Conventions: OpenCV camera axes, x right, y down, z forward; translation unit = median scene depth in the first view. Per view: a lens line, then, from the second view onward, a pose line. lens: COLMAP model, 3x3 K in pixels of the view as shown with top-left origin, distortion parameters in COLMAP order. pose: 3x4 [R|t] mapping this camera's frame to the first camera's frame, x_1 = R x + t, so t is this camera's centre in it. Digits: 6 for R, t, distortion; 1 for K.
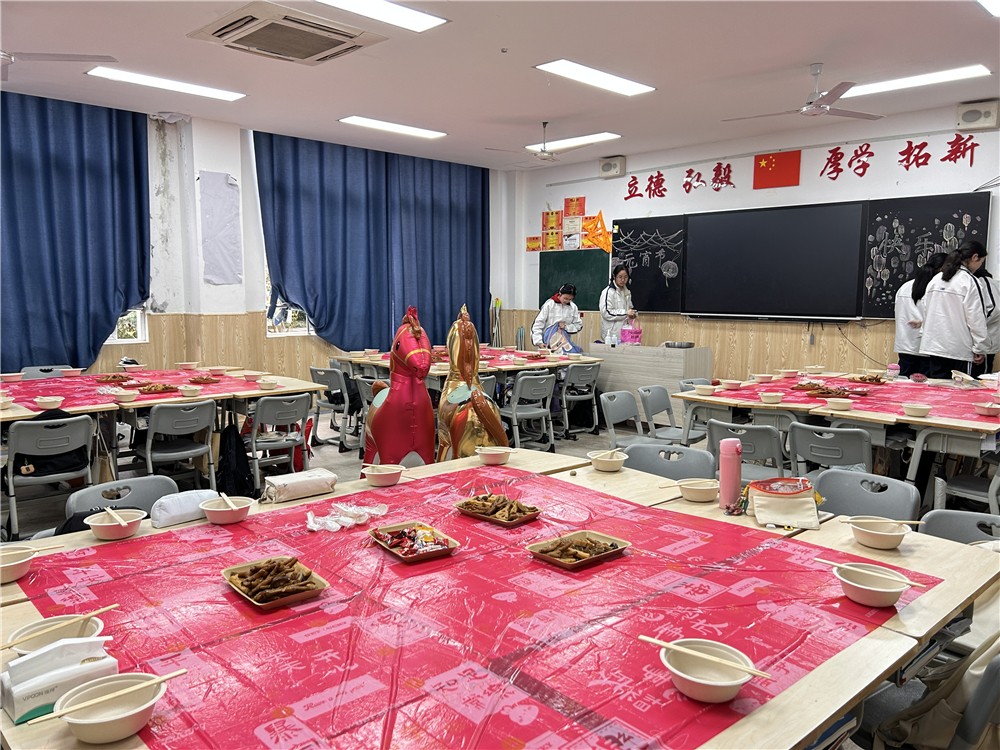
lens RADIAL K [[768.2, 0, 498.5], [0, 768.2, 381.4], [0, 0, 1]] dist [0.036628, -0.015385]
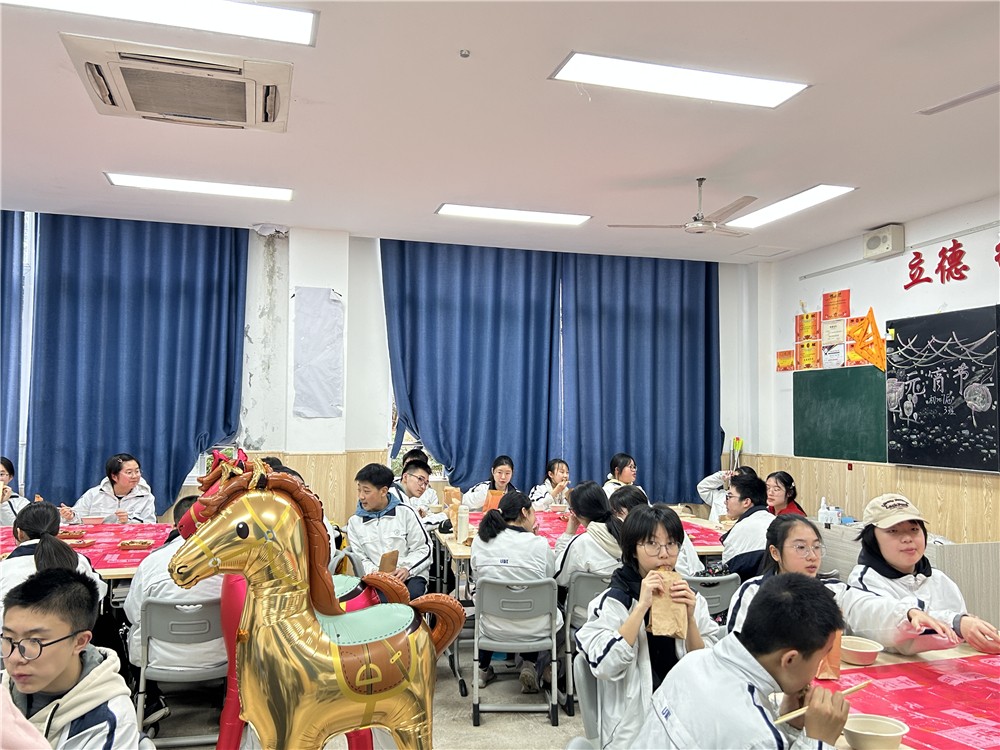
lens RADIAL K [[811.5, 0, 494.2], [0, 811.5, 374.2], [0, 0, 1]] dist [0.068422, -0.020200]
pose [[0.882107, -0.016580, -0.470757, 0.191357], [-0.063088, 0.986218, -0.152949, -0.042118], [0.466805, 0.164617, 0.868904, 0.270393]]
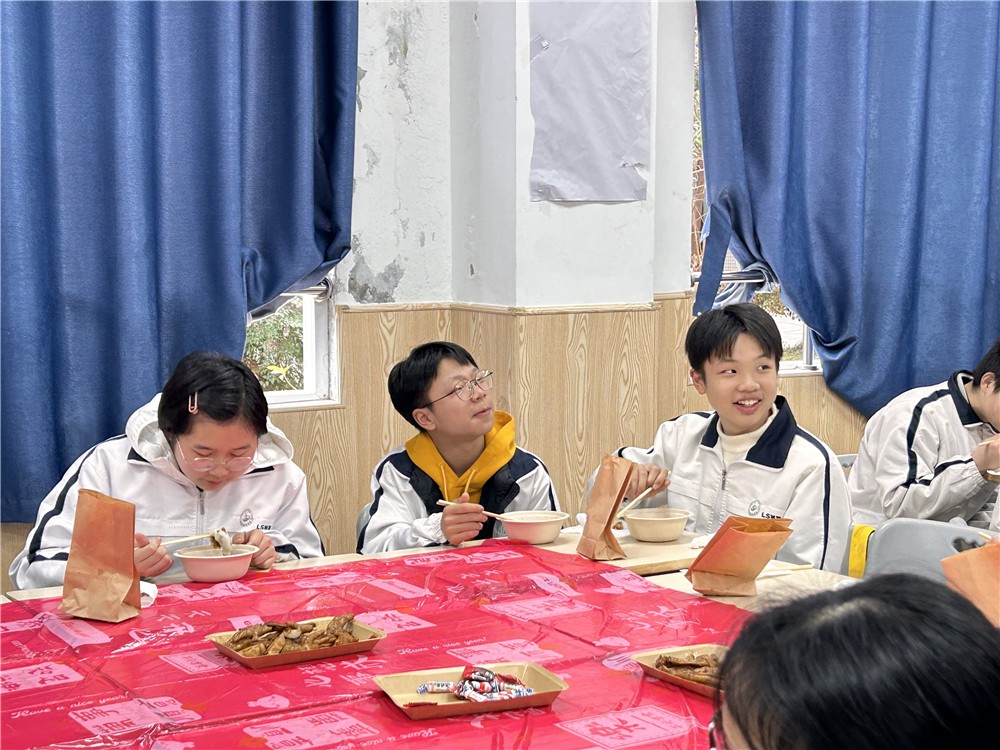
lens RADIAL K [[1440.3, 0, 499.4], [0, 1440.3, 370.9], [0, 0, 1]] dist [0.200947, 0.000000]
pose [[0.964820, 0.023575, -0.261851, -0.211100], [-0.027467, 0.999560, -0.011214, -0.048878], [0.261472, 0.018011, 0.965043, 0.411065]]
